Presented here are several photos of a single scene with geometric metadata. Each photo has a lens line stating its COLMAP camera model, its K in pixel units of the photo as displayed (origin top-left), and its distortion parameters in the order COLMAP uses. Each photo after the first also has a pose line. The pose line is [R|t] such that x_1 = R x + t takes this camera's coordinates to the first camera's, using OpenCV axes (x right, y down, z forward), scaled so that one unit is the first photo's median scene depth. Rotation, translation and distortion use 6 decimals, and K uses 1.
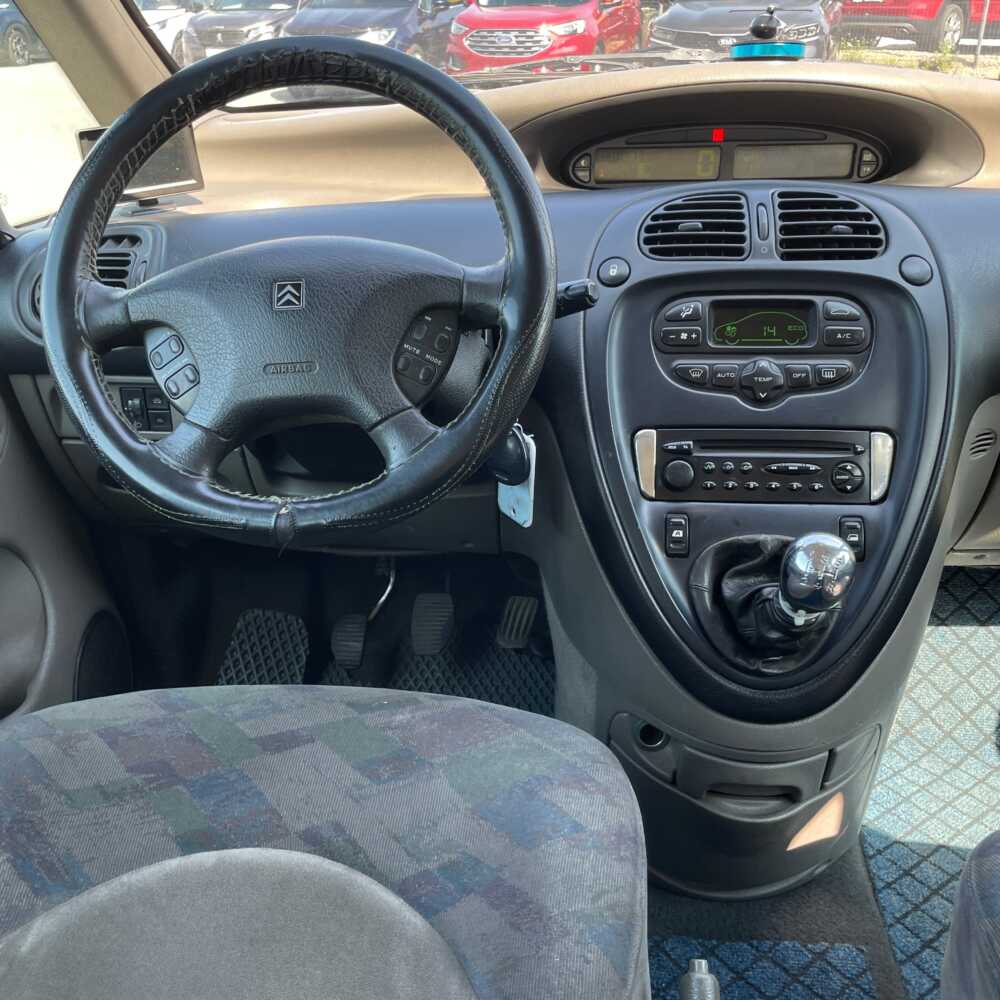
lens RADIAL K [[1012.8, 0, 493.8], [0, 1012.8, 501.6], [0, 0, 1]] dist [0.037584, 0.000000]
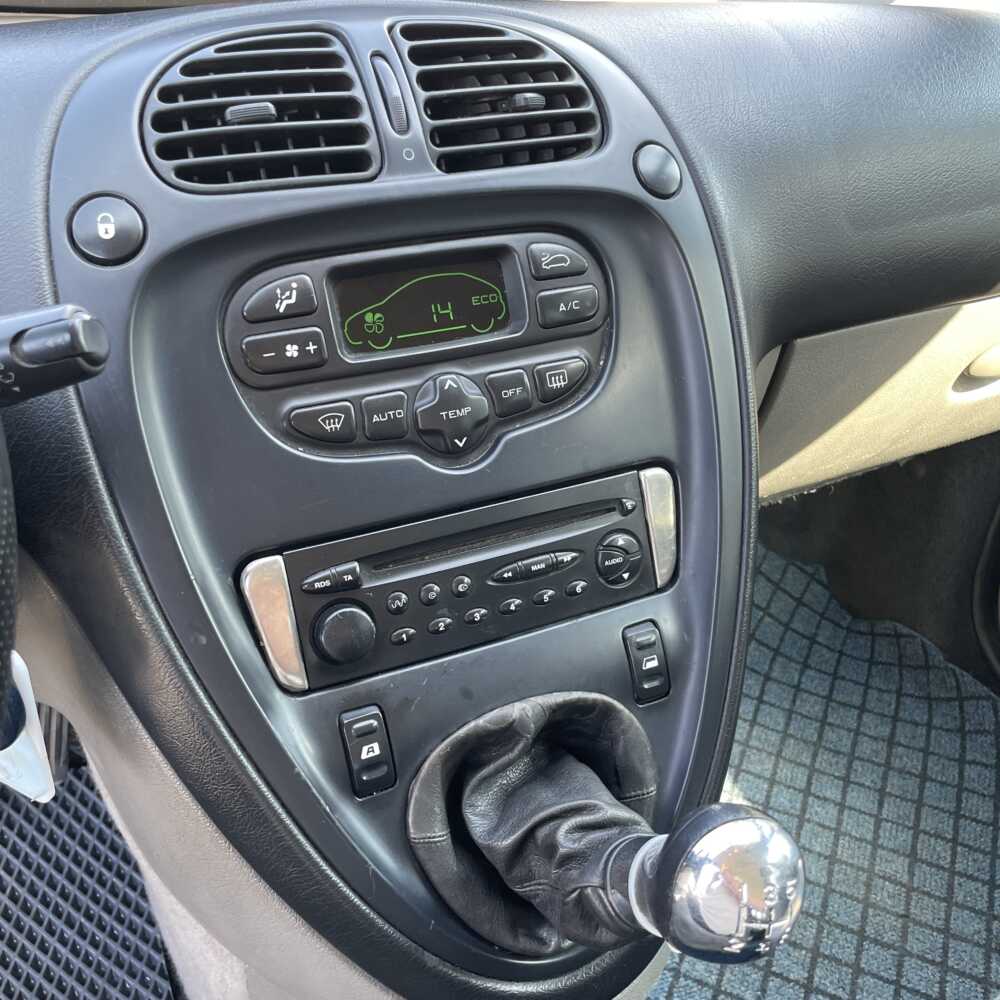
lens RADIAL K [[1012.8, 0, 494.7], [0, 1012.8, 517.4], [0, 0, 1]] dist [0.037584, 0.000000]
pose [[0.868877, -0.245090, 0.430098, 0.041675], [0.157528, 0.960562, 0.229139, -0.182428], [-0.469296, -0.131341, 0.873219, 0.513471]]
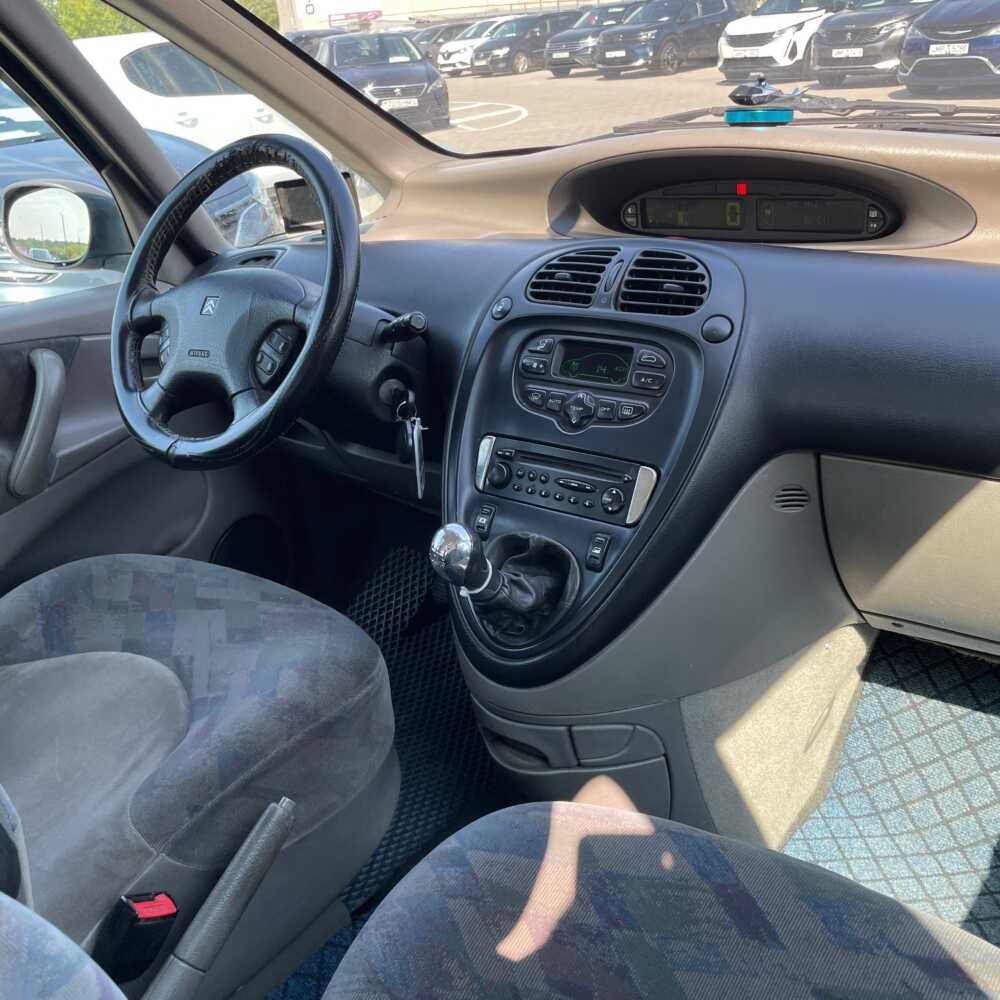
lens RADIAL K [[1012.8, 0, 494.2], [0, 1012.8, 503.3], [0, 0, 1]] dist [0.037584, 0.000000]
pose [[0.836184, 0.178814, -0.518480, 0.805298], [-0.176885, 0.982767, 0.053665, -0.056649], [0.519141, 0.046838, 0.853404, -0.055764]]
